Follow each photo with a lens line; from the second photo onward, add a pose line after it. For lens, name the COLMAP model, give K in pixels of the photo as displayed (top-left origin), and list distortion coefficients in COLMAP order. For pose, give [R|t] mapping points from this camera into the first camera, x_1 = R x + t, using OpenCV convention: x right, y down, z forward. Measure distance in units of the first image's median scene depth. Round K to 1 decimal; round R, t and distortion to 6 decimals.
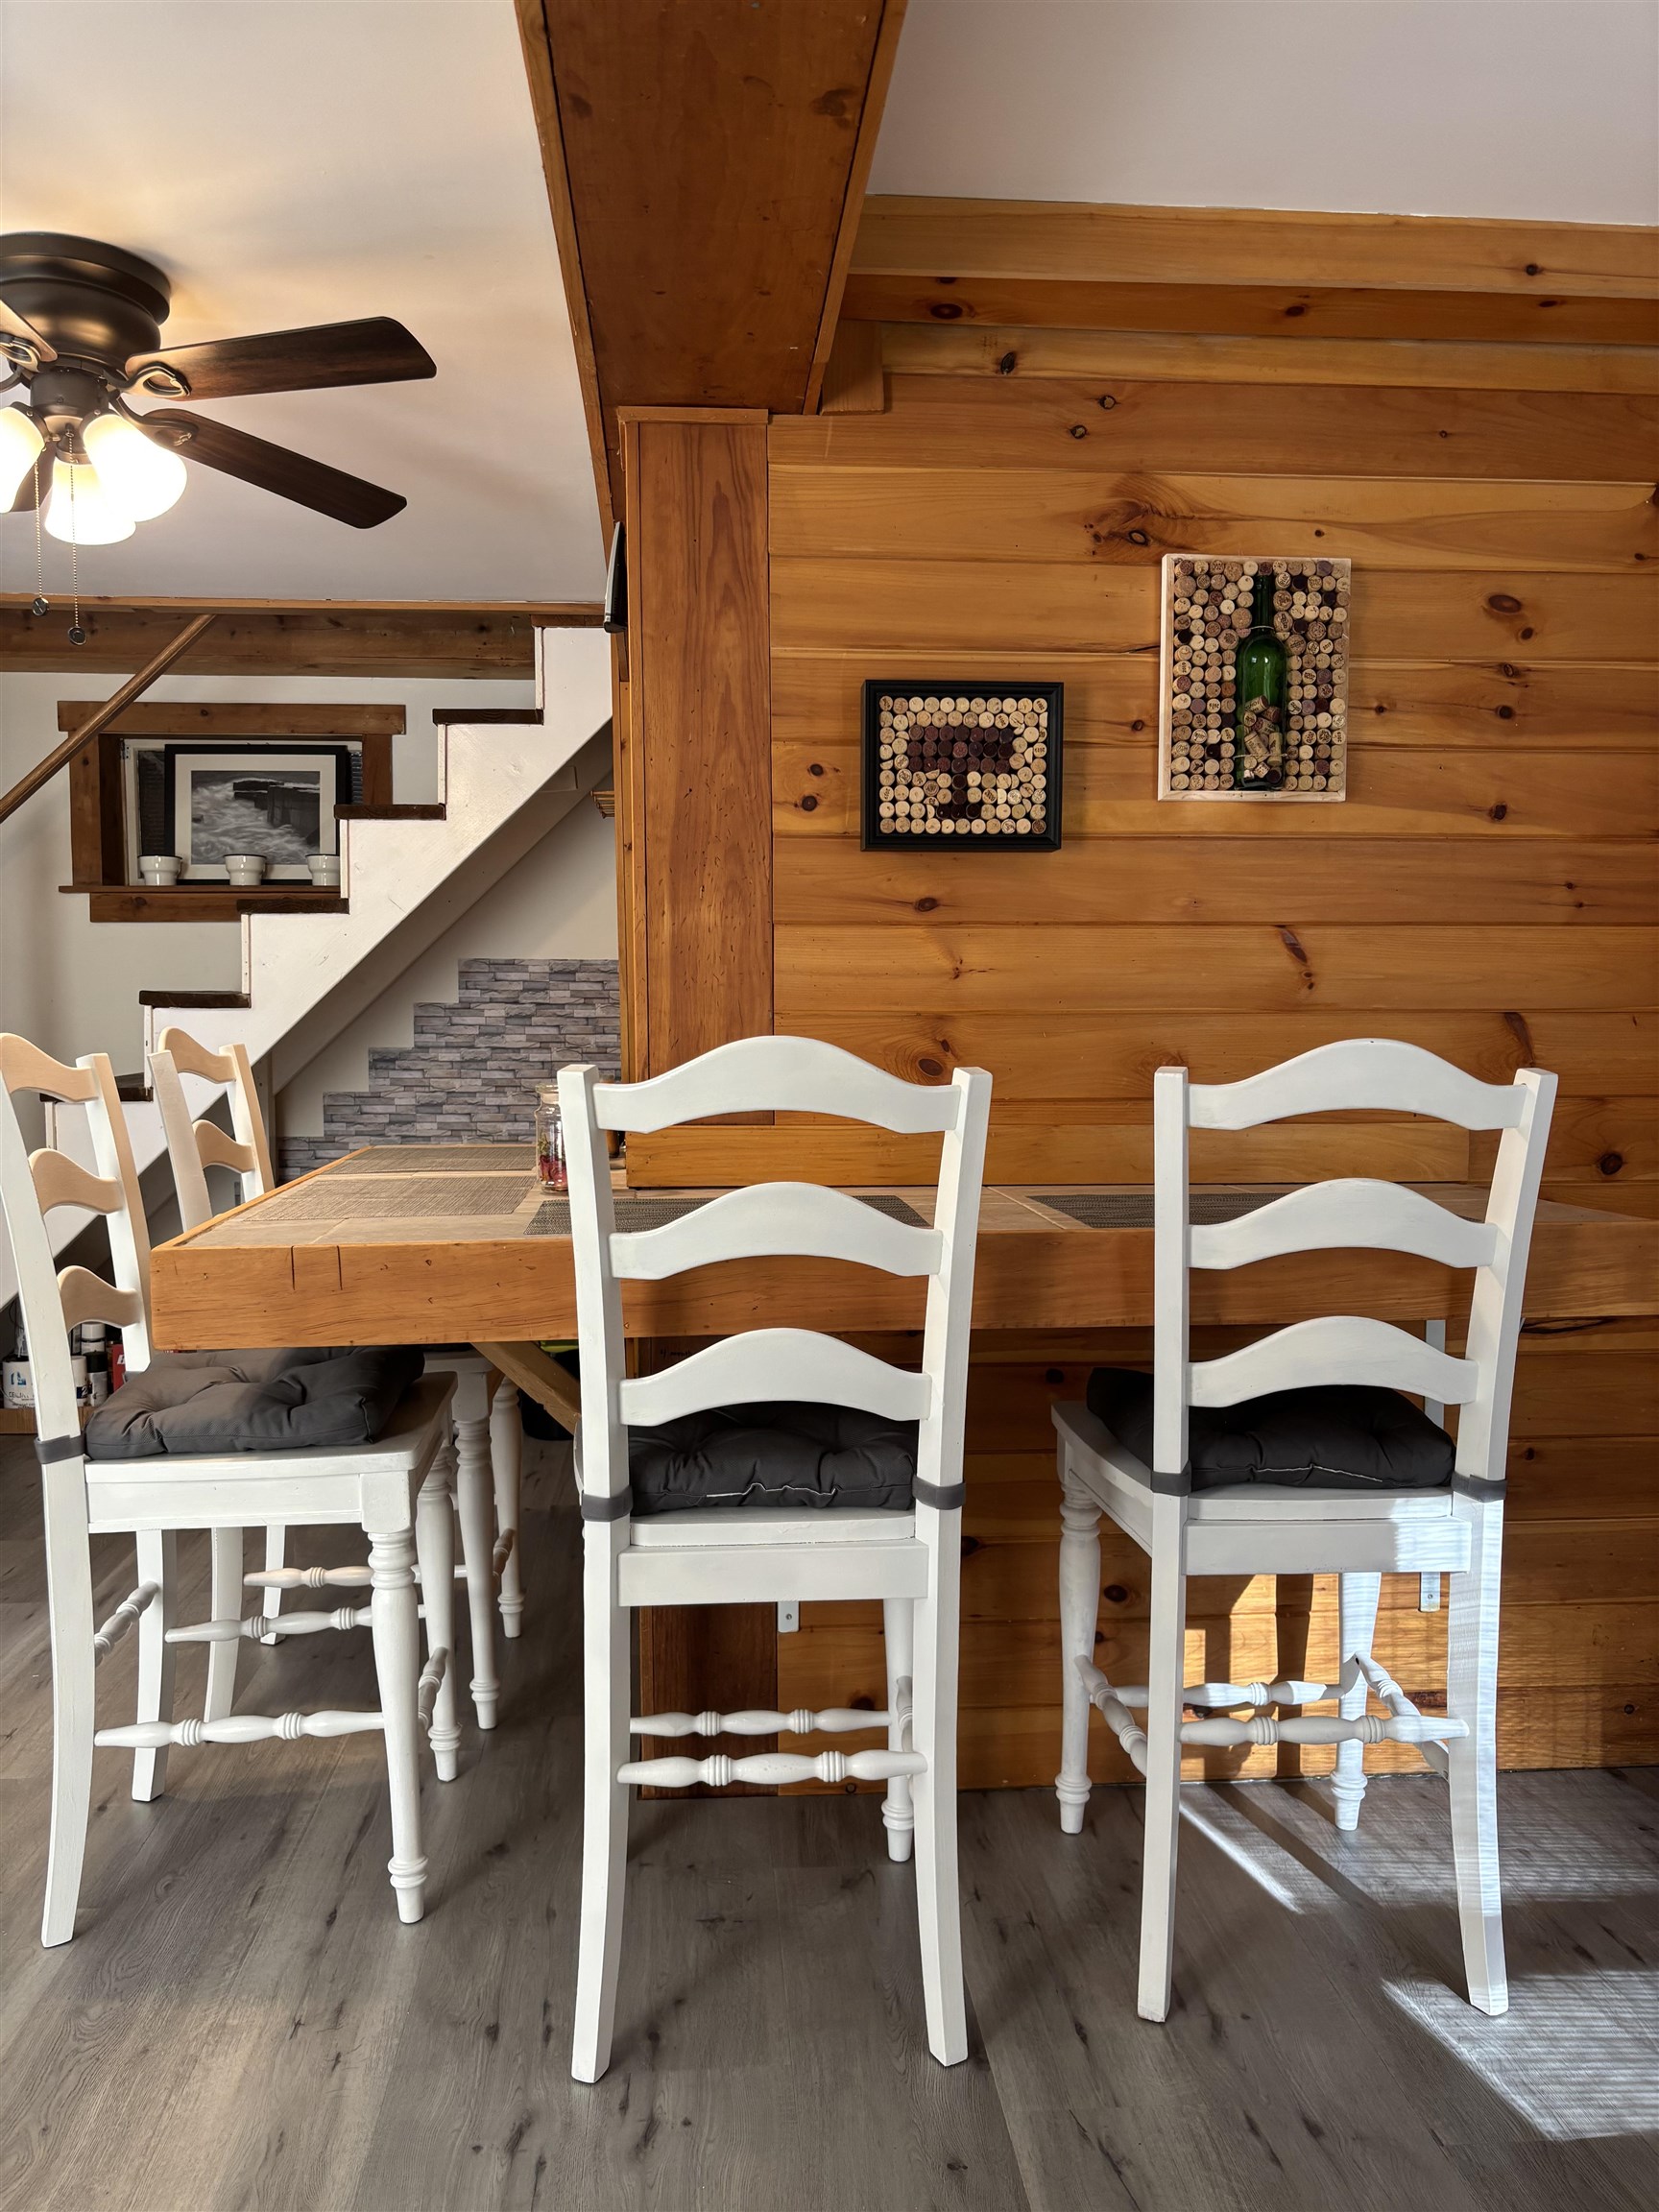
lens RADIAL K [[1640.1, 0, 830.4], [0, 1640.1, 1110.9], [0, 0, 1]] dist [0.089443, -0.110440]
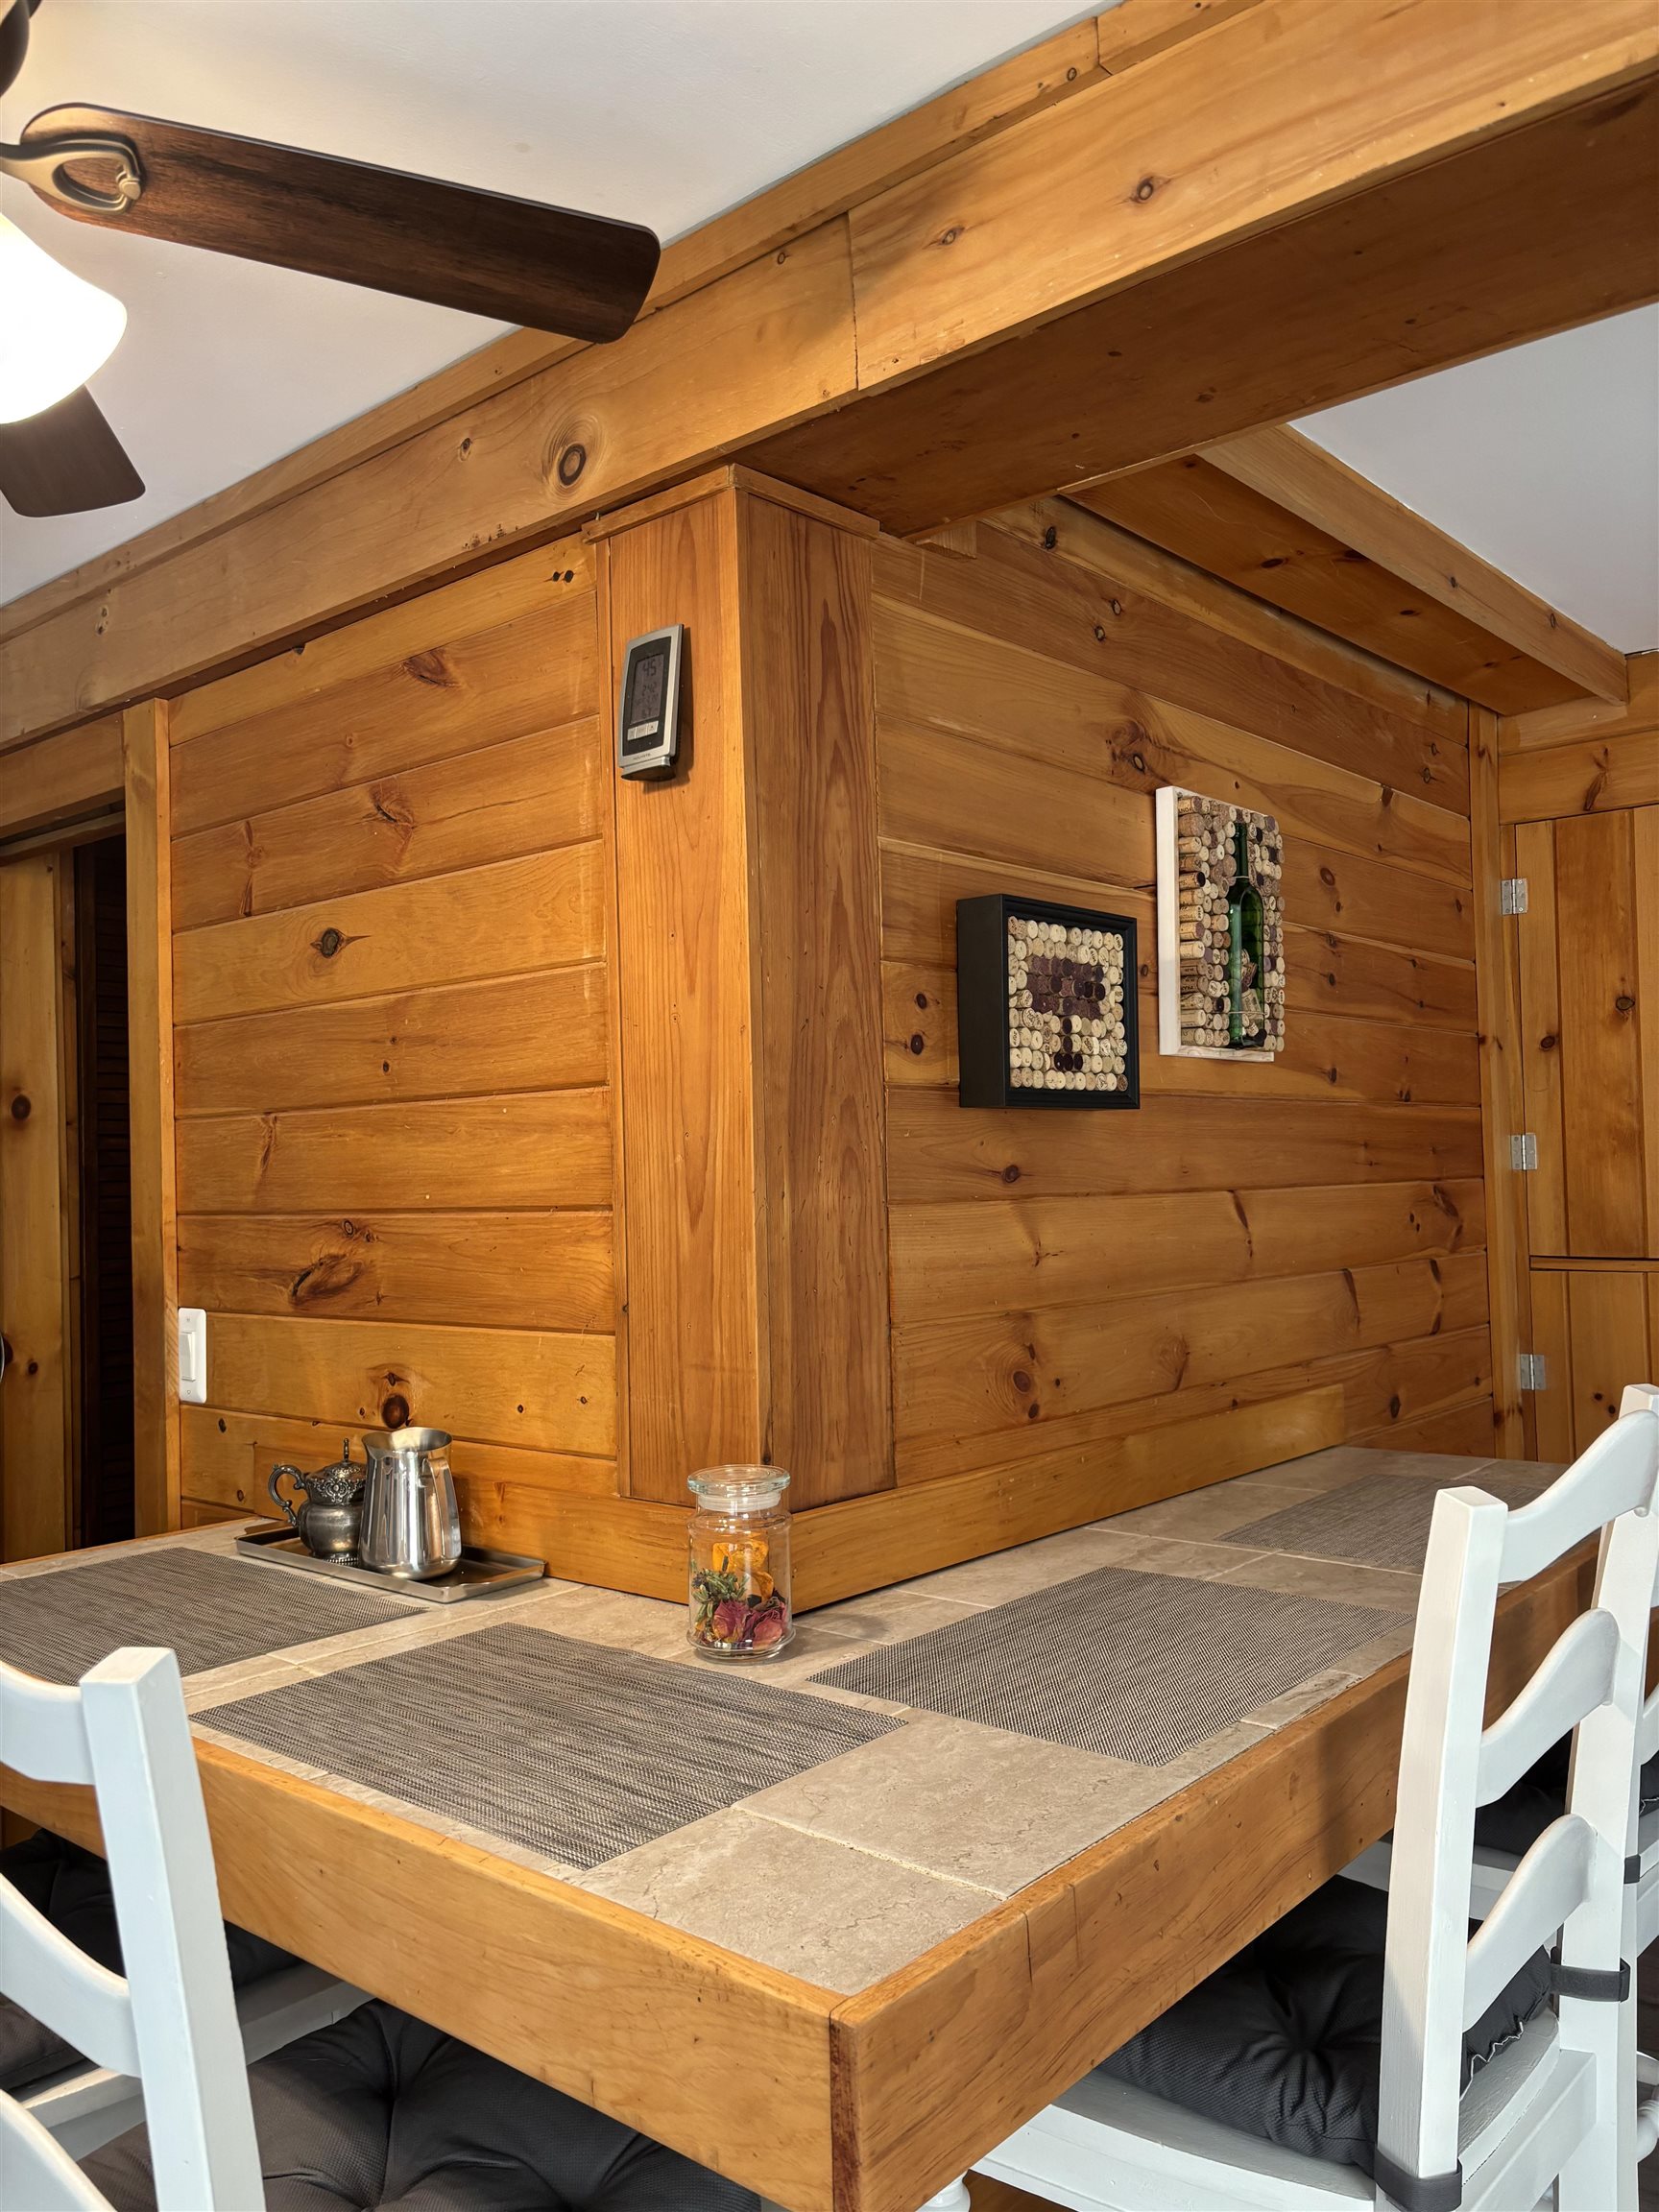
lens RADIAL K [[1697.0, 0, 829.1], [0, 1697.0, 1158.3], [0, 0, 1]] dist [0.123277, -0.000383]
pose [[0.720898, -0.010449, 0.692963, -0.583981], [0.065052, 0.996492, -0.052649, -0.097297], [-0.689982, 0.083033, 0.719048, 0.475942]]
